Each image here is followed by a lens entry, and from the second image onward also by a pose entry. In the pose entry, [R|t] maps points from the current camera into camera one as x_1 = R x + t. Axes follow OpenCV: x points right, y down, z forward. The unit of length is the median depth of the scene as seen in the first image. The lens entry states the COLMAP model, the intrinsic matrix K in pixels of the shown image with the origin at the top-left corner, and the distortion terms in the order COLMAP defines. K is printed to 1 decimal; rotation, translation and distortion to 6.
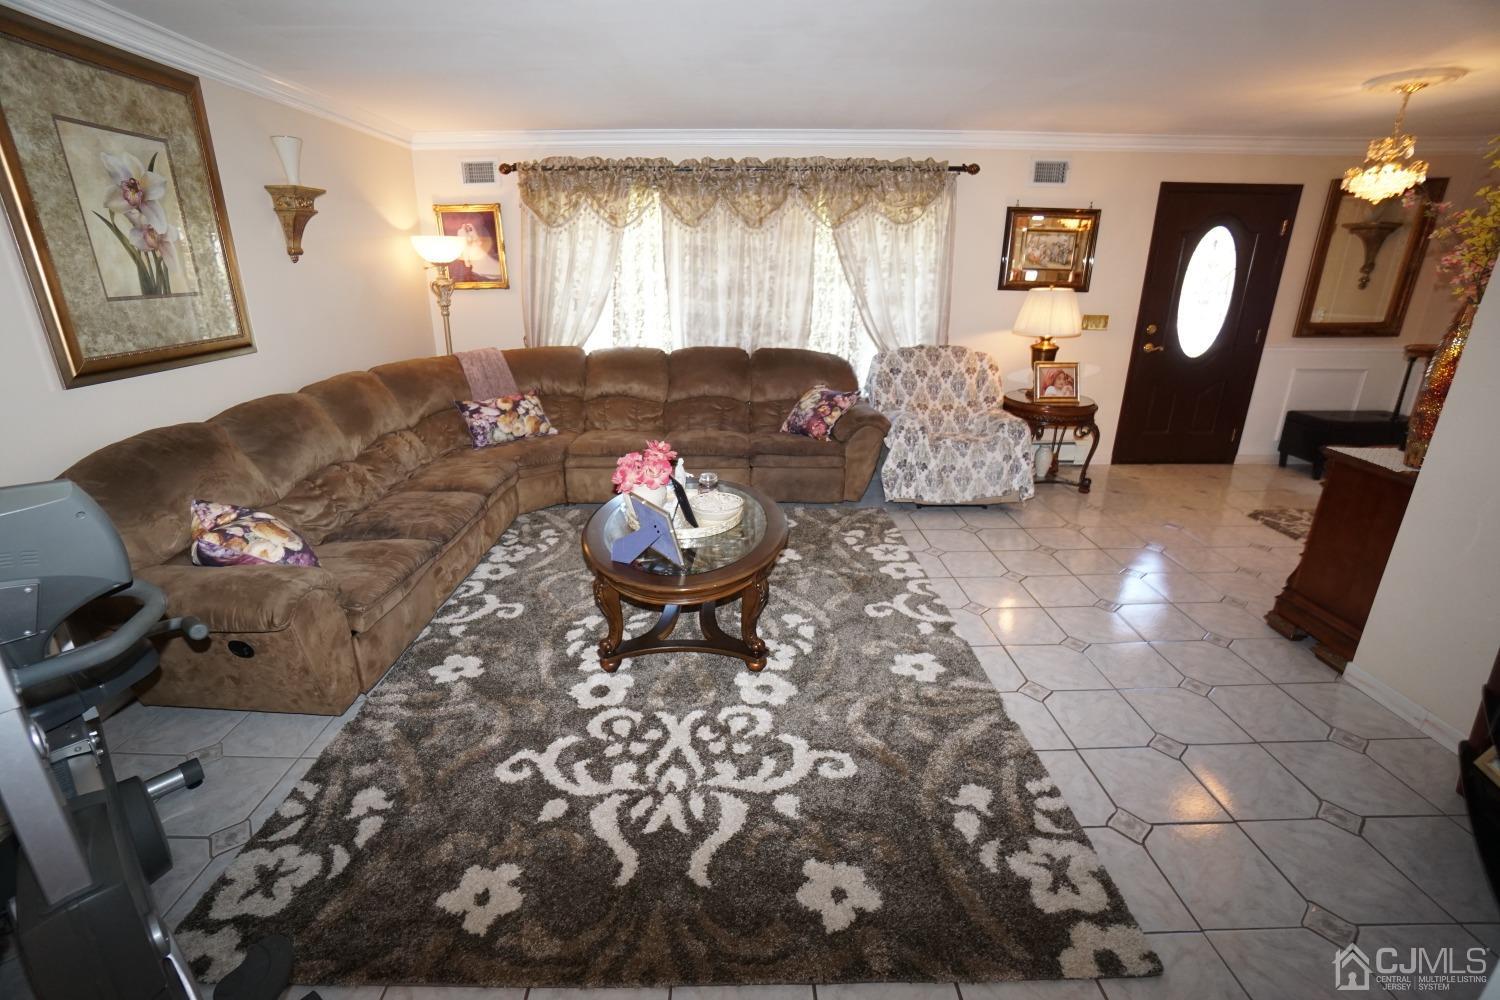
lens RADIAL K [[659.7, 0, 732.0], [0, 659.7, 489.5], [0, 0, 1]] dist [-0.066593, 0.024519]
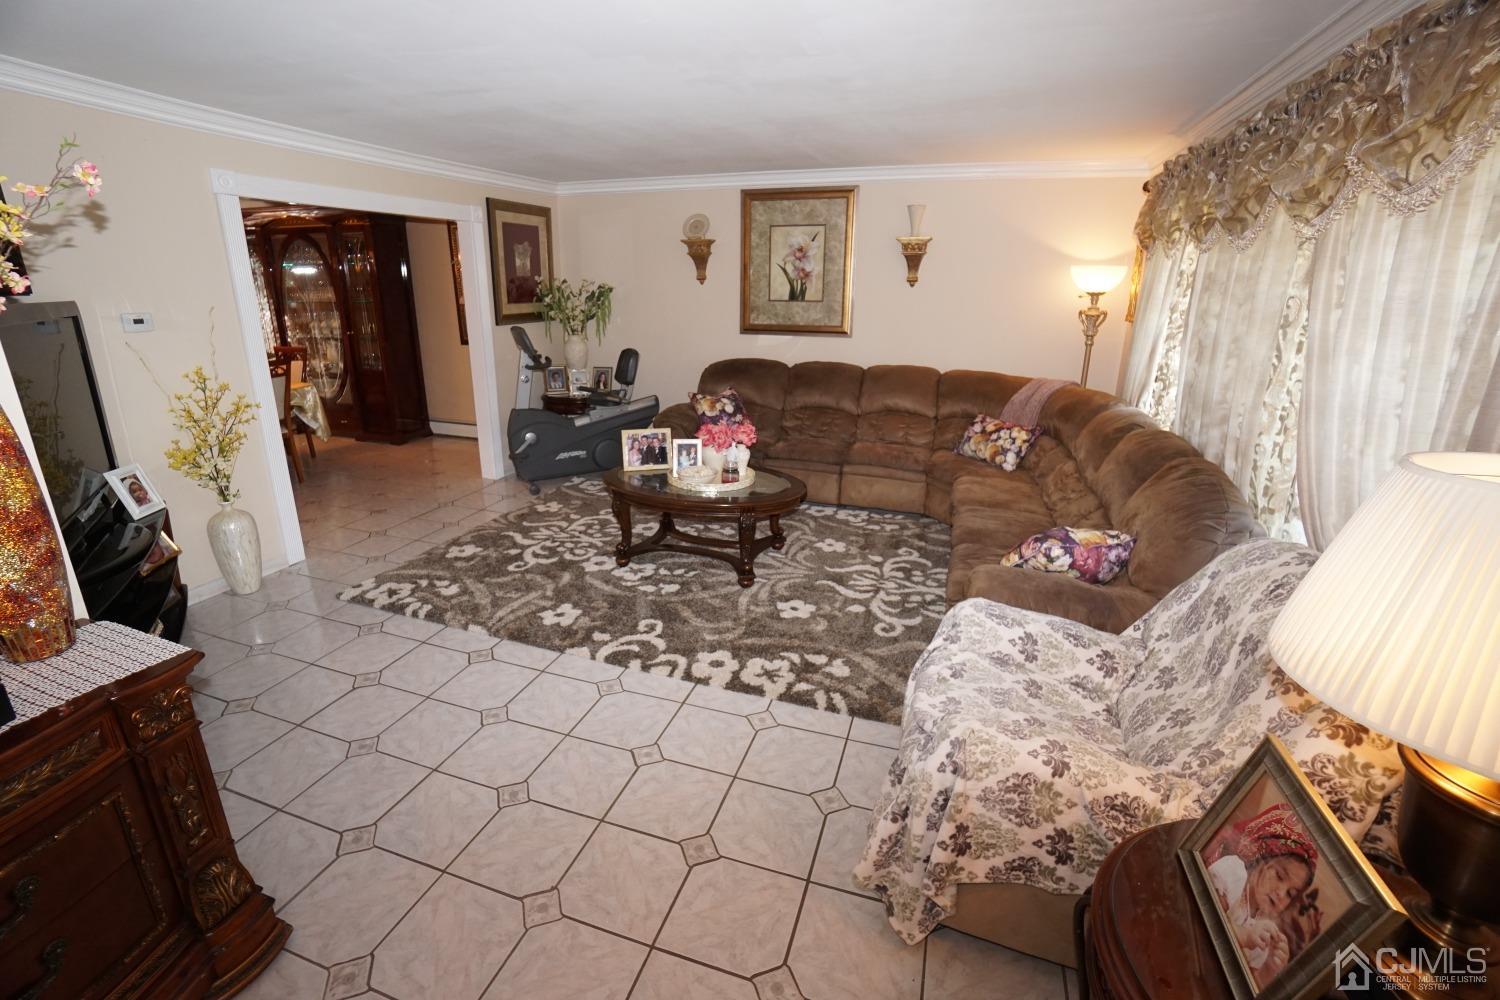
lens RADIAL K [[659.7, 0, 732.0], [0, 659.7, 489.5], [0, 0, 1]] dist [-0.066593, 0.024519]
pose [[-0.335099, 0.279491, -0.899774, 1.309120], [-0.314934, 0.866832, 0.386547, -0.548600], [0.887990, 0.412901, -0.202453, 1.544682]]
